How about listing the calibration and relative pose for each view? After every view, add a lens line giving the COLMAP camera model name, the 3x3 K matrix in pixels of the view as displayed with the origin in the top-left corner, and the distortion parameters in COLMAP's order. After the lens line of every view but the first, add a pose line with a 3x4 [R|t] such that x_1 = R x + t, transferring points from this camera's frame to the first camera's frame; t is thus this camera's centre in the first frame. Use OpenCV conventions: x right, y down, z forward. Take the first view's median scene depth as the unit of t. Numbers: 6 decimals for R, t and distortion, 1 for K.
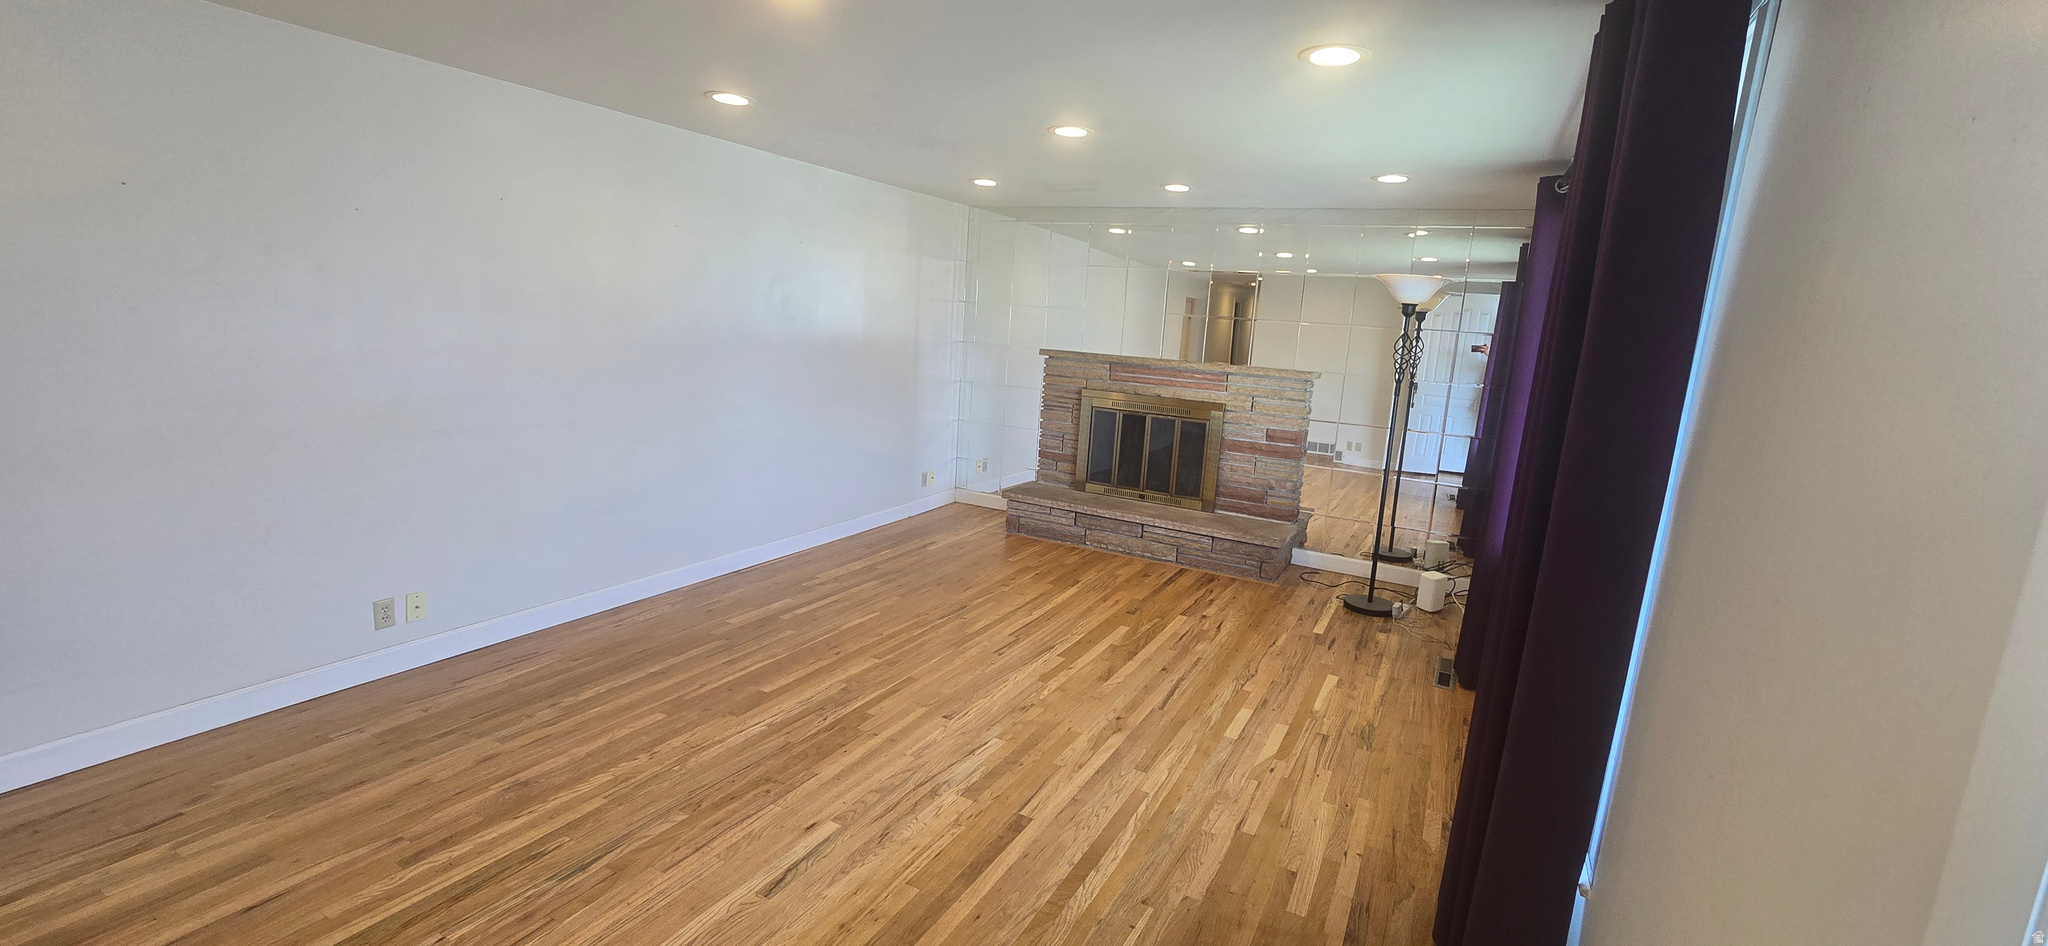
lens RADIAL K [[839.9, 0, 1039.7], [0, 839.9, 468.1], [0, 0, 1]] dist [0.001487, 0.000627]
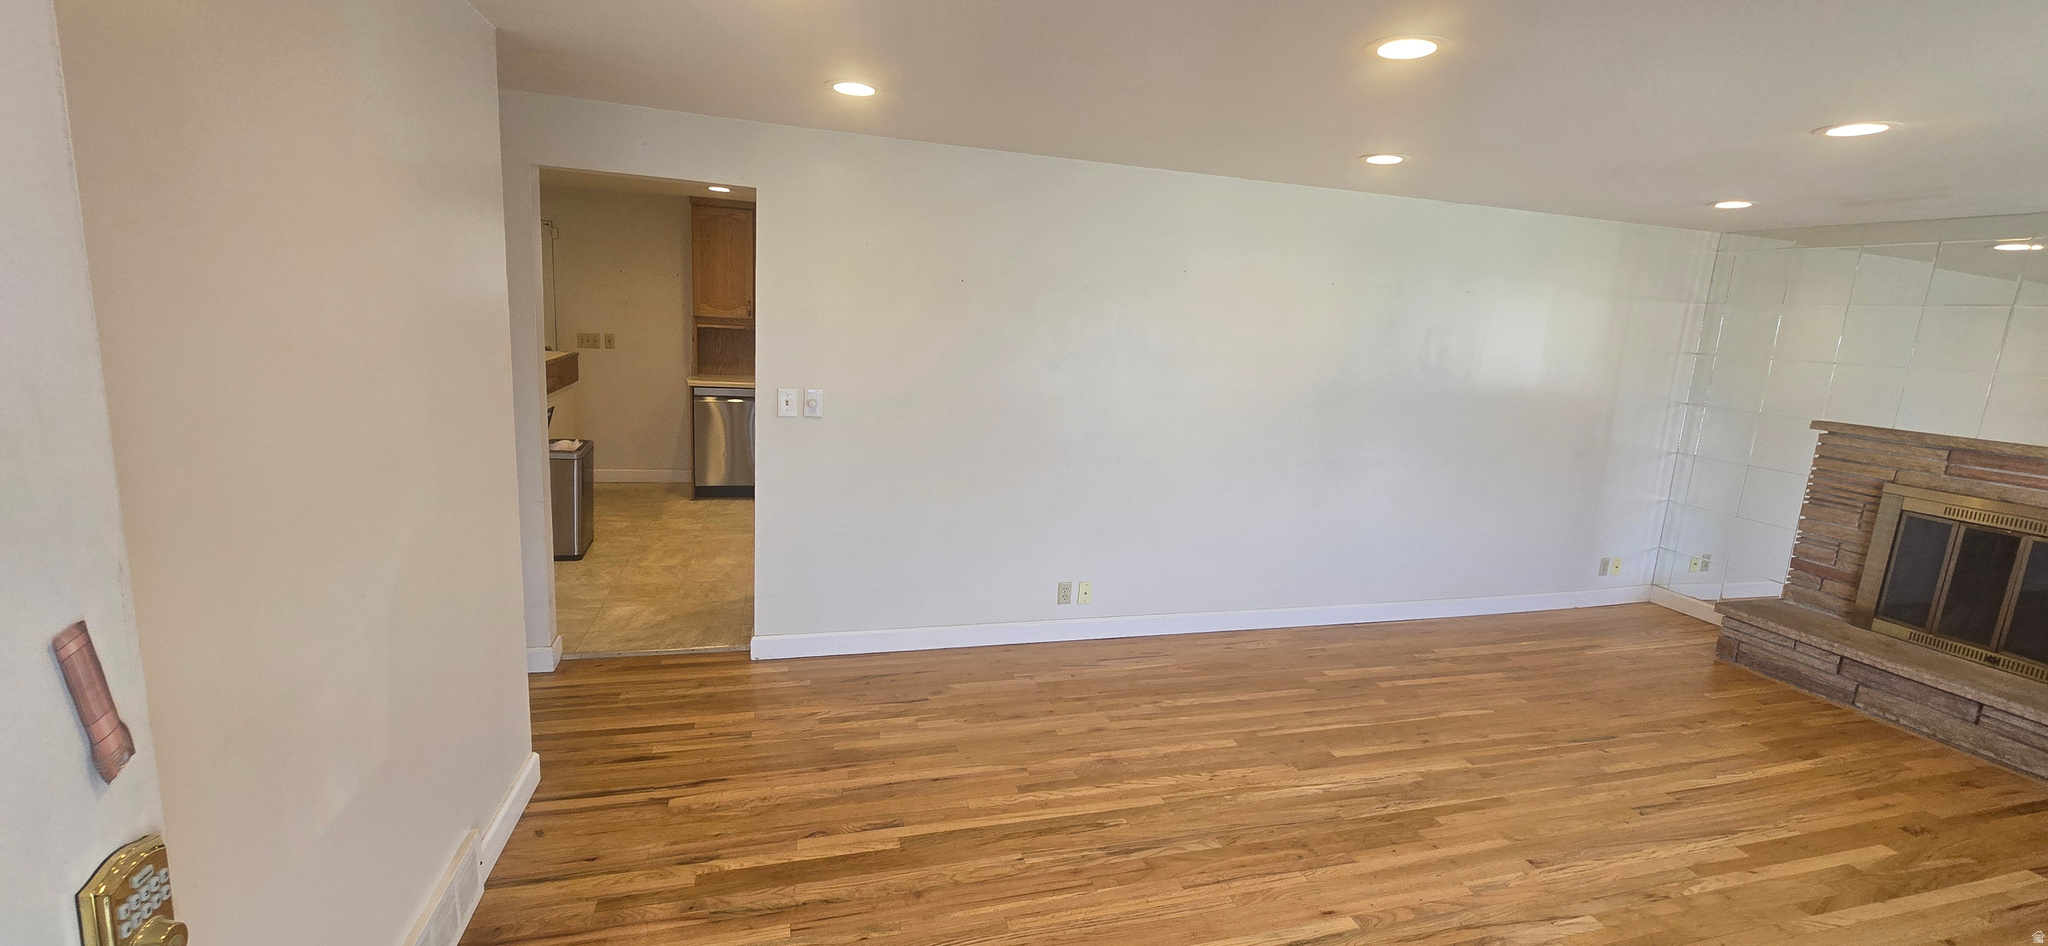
lens RADIAL K [[839.9, 0, 1039.7], [0, 839.9, 468.1], [0, 0, 1]] dist [0.001487, 0.000627]
pose [[0.698620, 0.109683, -0.707036, 0.093971], [-0.140296, 0.989997, 0.014953, -0.033245], [0.701603, 0.088748, 0.707020, 0.039676]]
